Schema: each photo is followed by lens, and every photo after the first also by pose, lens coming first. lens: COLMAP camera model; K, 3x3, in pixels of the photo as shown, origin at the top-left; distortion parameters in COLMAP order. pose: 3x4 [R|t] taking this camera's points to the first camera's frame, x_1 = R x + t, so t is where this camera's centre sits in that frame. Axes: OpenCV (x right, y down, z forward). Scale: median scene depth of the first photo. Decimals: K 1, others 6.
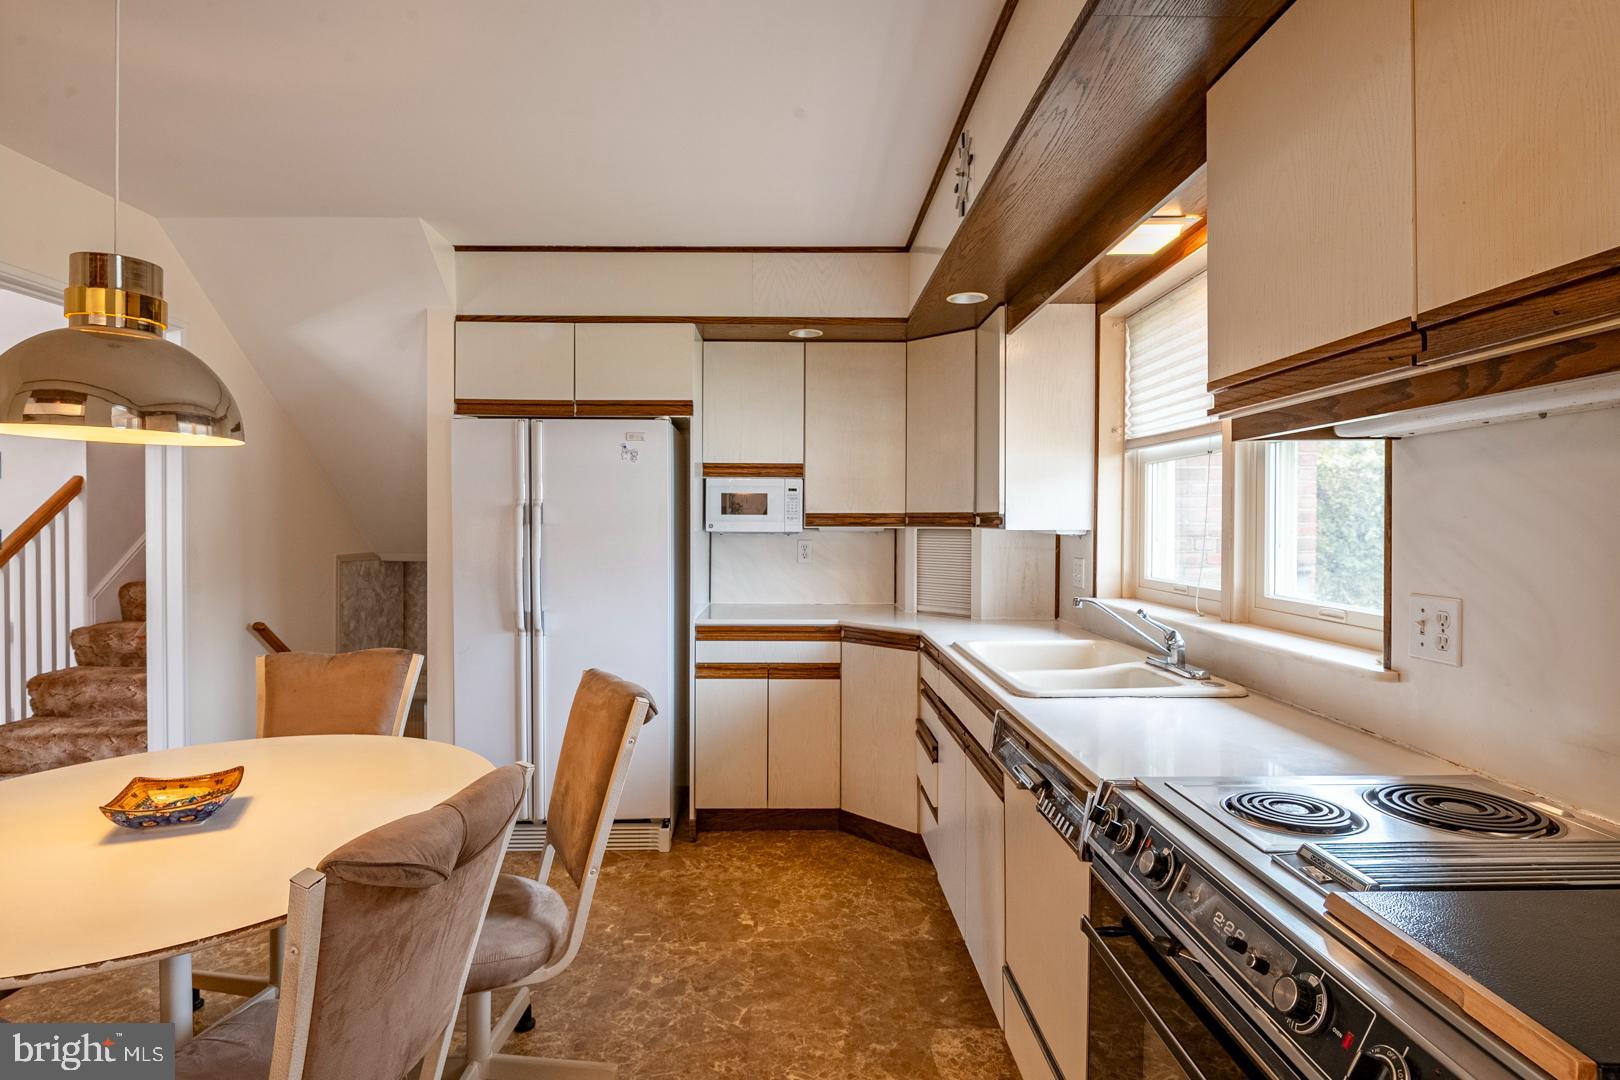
lens RADIAL K [[830.7, 0, 797.0], [0, 830.7, 531.8], [0, 0, 1]] dist [0.010418, -0.014550]
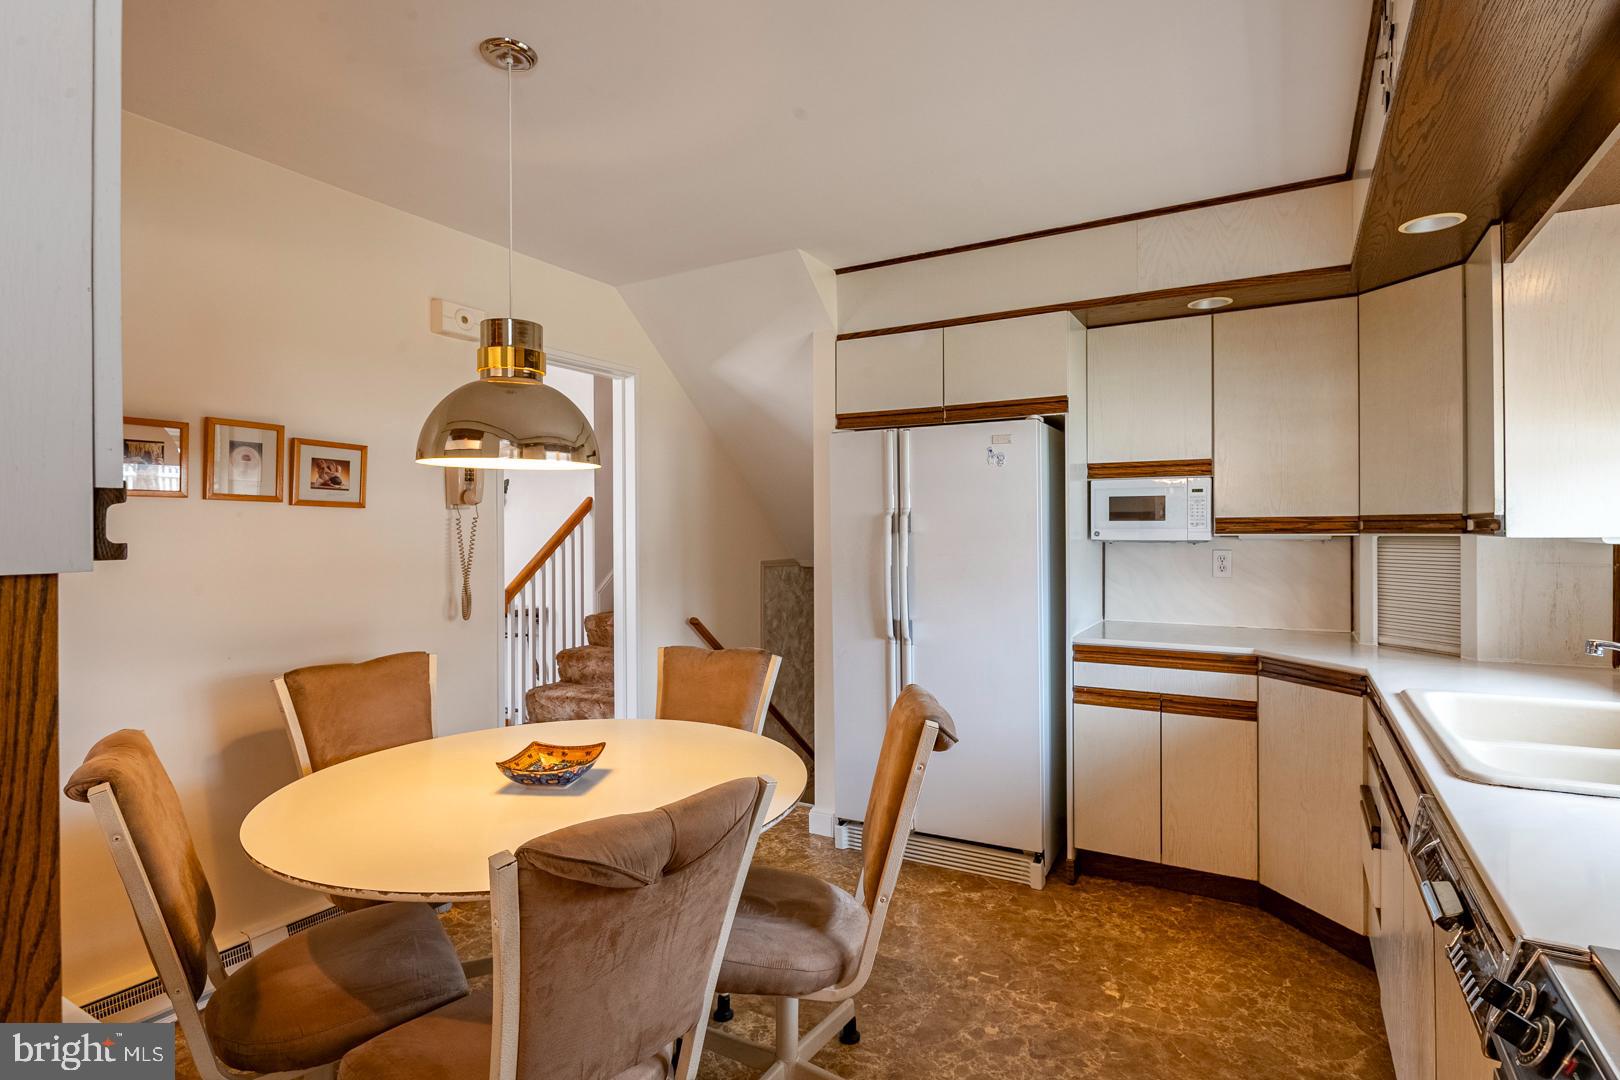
lens RADIAL K [[830.7, 0, 797.0], [0, 830.7, 531.8], [0, 0, 1]] dist [0.010418, -0.014550]
pose [[0.858147, -0.005864, -0.513370, 0.094965], [0.001194, 0.999955, -0.009427, -0.001248], [0.513402, 0.007477, 0.858116, 0.078695]]
